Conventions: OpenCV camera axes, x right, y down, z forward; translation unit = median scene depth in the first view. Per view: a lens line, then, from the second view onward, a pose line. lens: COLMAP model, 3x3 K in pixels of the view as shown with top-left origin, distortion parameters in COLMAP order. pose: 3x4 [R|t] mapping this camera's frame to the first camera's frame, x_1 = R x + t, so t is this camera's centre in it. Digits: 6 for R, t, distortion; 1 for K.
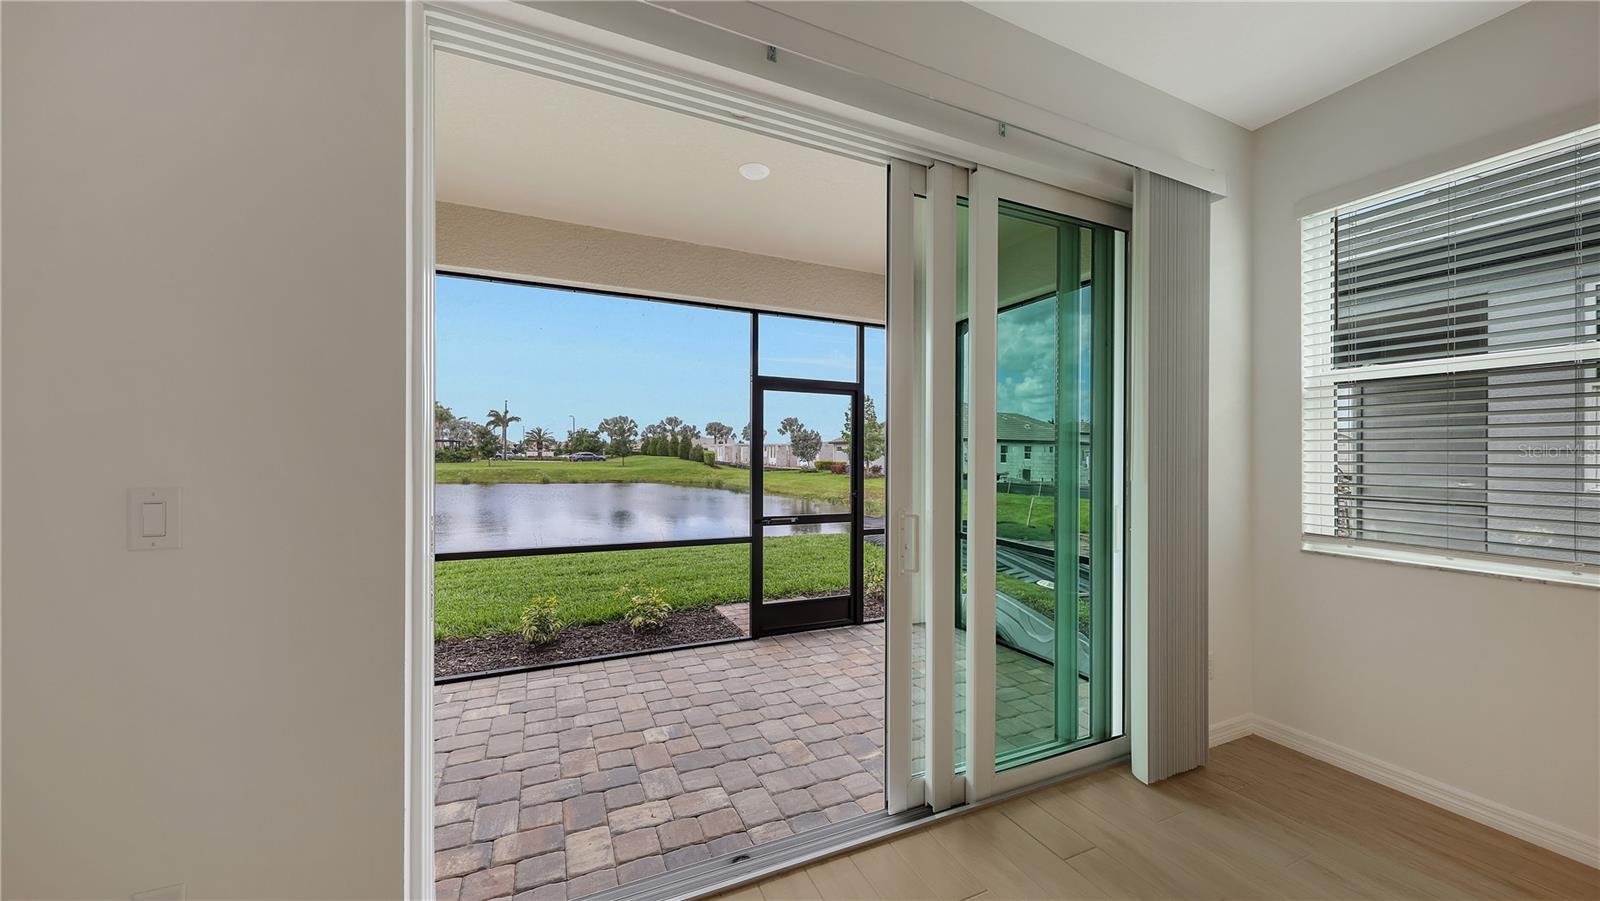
lens RADIAL K [[554.5, 0, 798.3], [0, 554.5, 455.0], [0, 0, 1]] dist [0.001291, -0.000262]
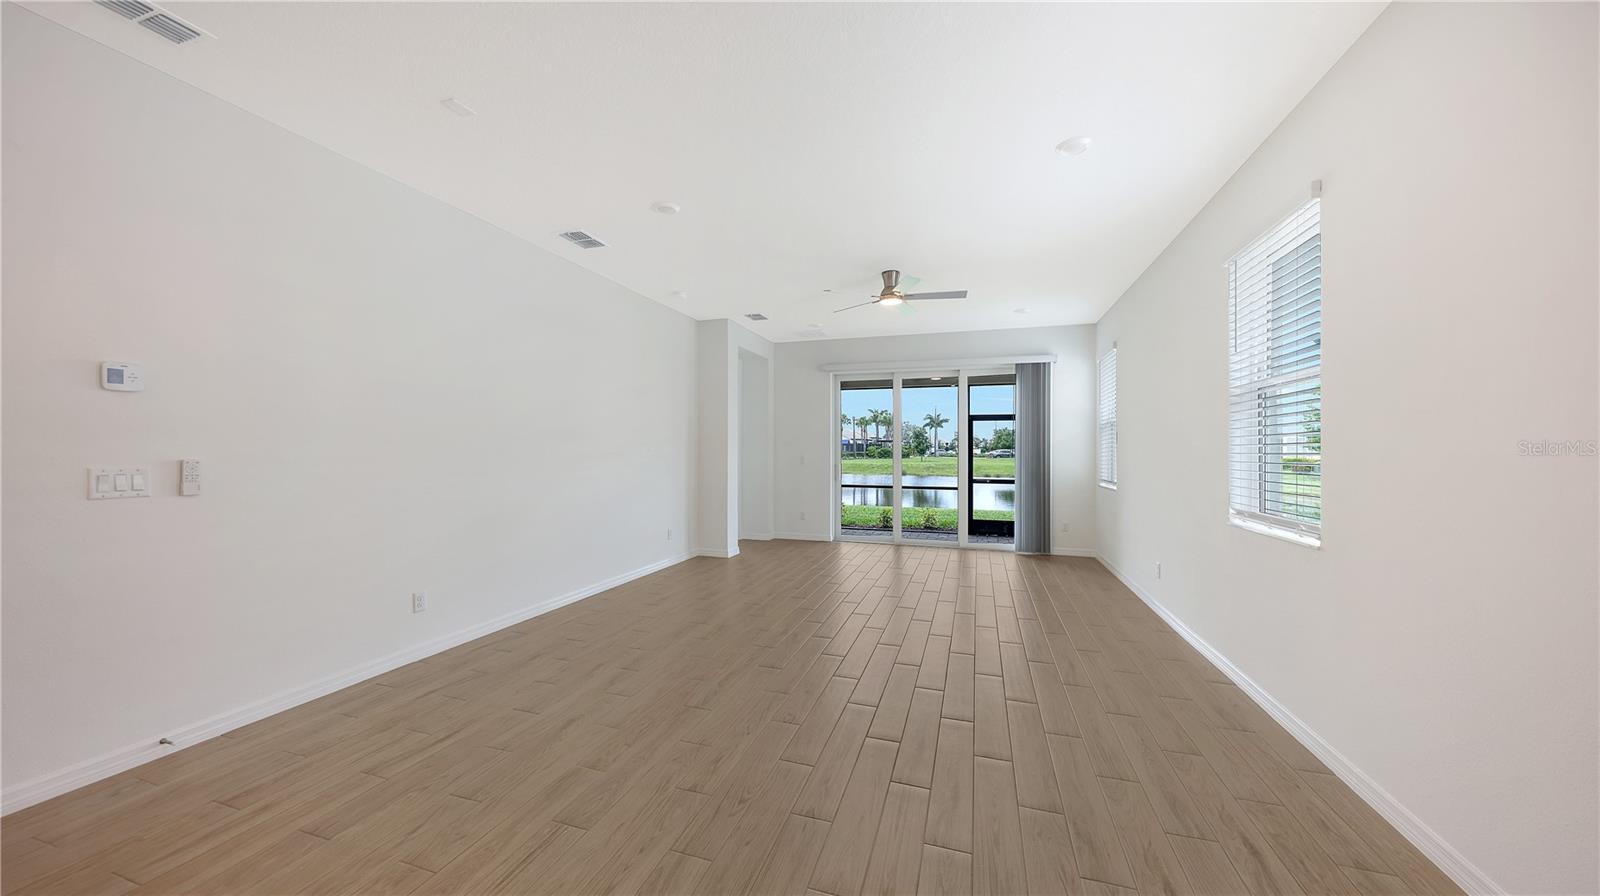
lens RADIAL K [[554.5, 0, 808.0], [0, 554.5, 451.7], [0, 0, 1]] dist [0.001291, -0.000262]
pose [[0.748343, -0.007783, -0.663267, 0.058172], [0.007360, 0.999967, -0.003429, 0.000500], [0.663271, -0.002316, 0.748375, -0.068814]]
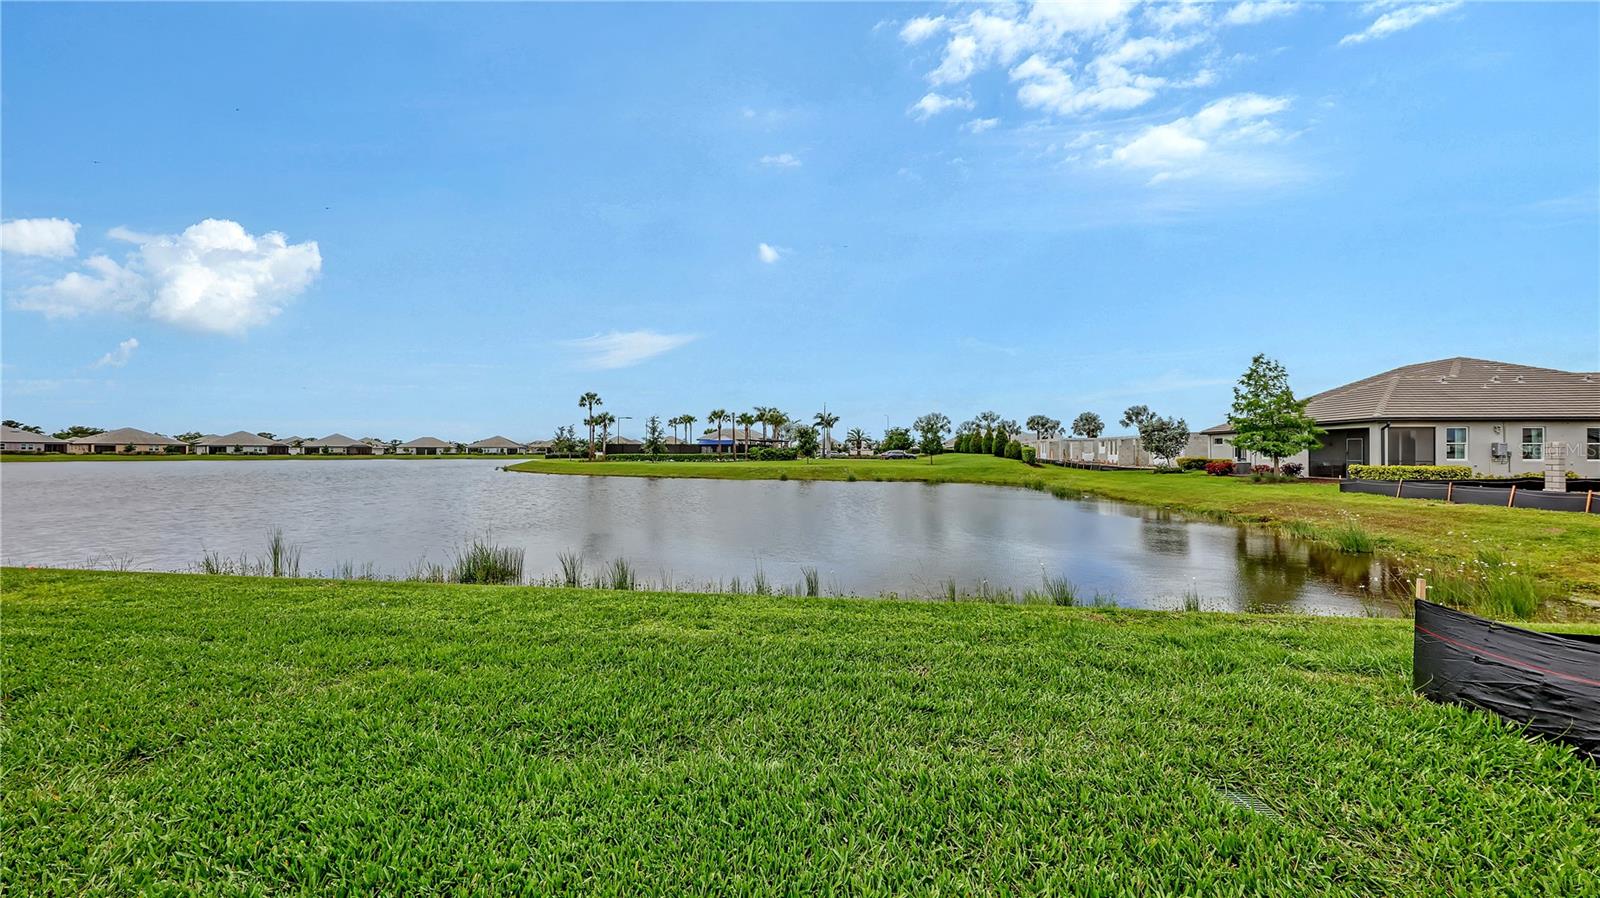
lens RADIAL K [[554.5, 0, 792.4], [0, 554.5, 451.1], [0, 0, 1]] dist [0.001291, -0.000262]
pose [[0.842048, -0.010066, -0.539309, -0.004525], [0.007721, 0.999948, -0.006608, 0.002237], [0.539347, 0.001401, 0.842082, 0.079498]]
